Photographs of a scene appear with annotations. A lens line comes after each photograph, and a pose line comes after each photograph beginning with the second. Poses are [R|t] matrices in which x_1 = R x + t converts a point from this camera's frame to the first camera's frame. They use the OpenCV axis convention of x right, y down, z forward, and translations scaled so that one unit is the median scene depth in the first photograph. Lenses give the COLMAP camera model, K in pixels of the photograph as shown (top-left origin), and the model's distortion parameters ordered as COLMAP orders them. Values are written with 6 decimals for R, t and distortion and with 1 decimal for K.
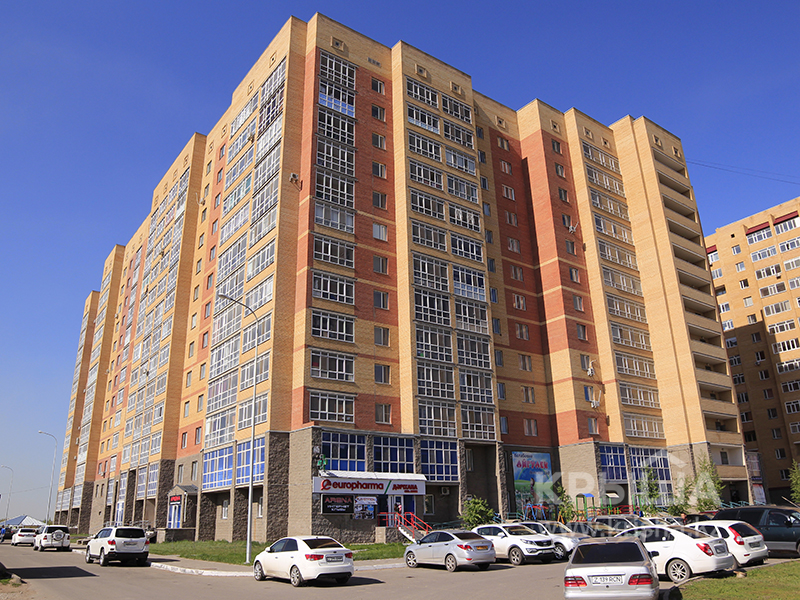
lens RADIAL K [[618.0, 0, 400.0], [0, 618.0, 300.0], [0, 0, 1]] dist [-0.136854, 0.071911]
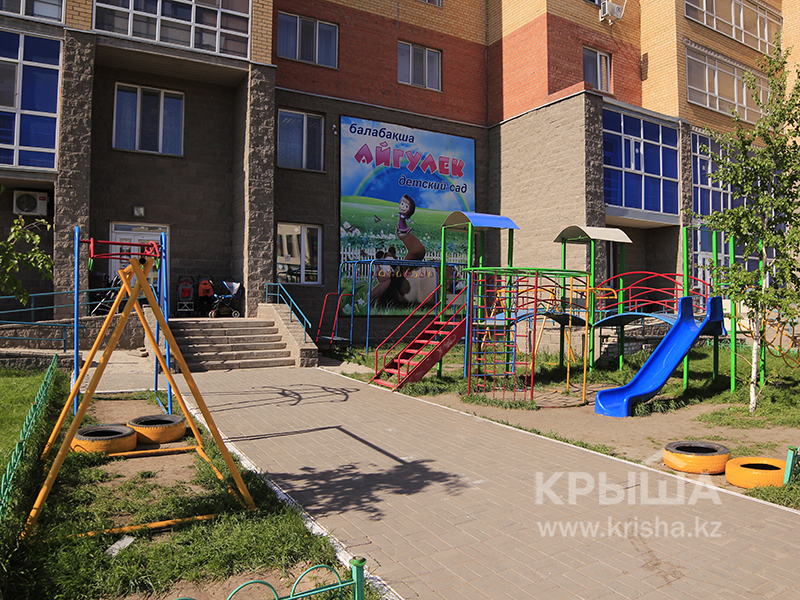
lens RADIAL K [[618.0, 0, 400.0], [0, 618.0, 300.0], [0, 0, 1]] dist [-0.136854, 0.071911]
pose [[0.994929, 0.029600, -0.096126, 0.305978], [0.005570, 0.938032, 0.346503, 0.272765], [0.100426, -0.345282, 0.933110, 0.773089]]
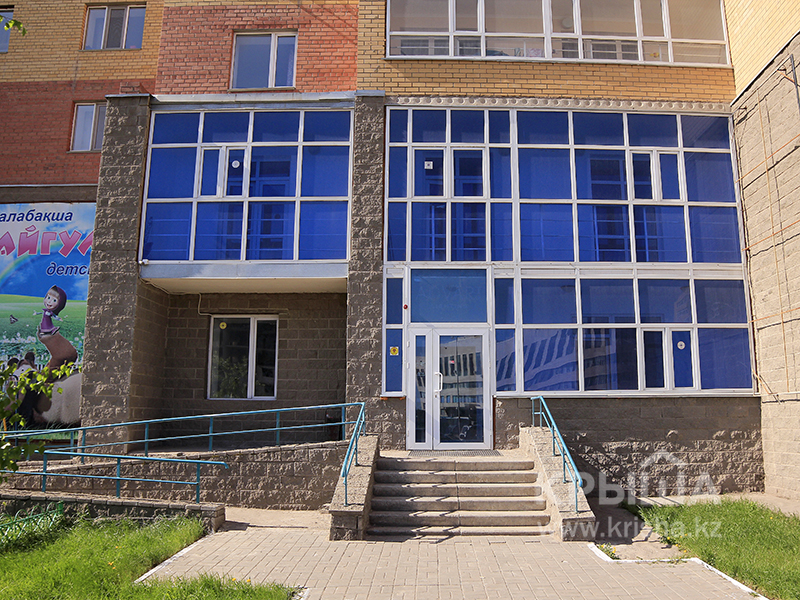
lens RADIAL K [[650.2, 0, 401.9], [0, 650.2, 317.8], [0, 0, 1]] dist [-0.077216, 0.000466]
pose [[0.795725, -0.070461, -0.601546, 0.647721], [0.194682, 0.970257, 0.143876, 0.360878], [0.573516, -0.231596, 0.785775, 1.041692]]
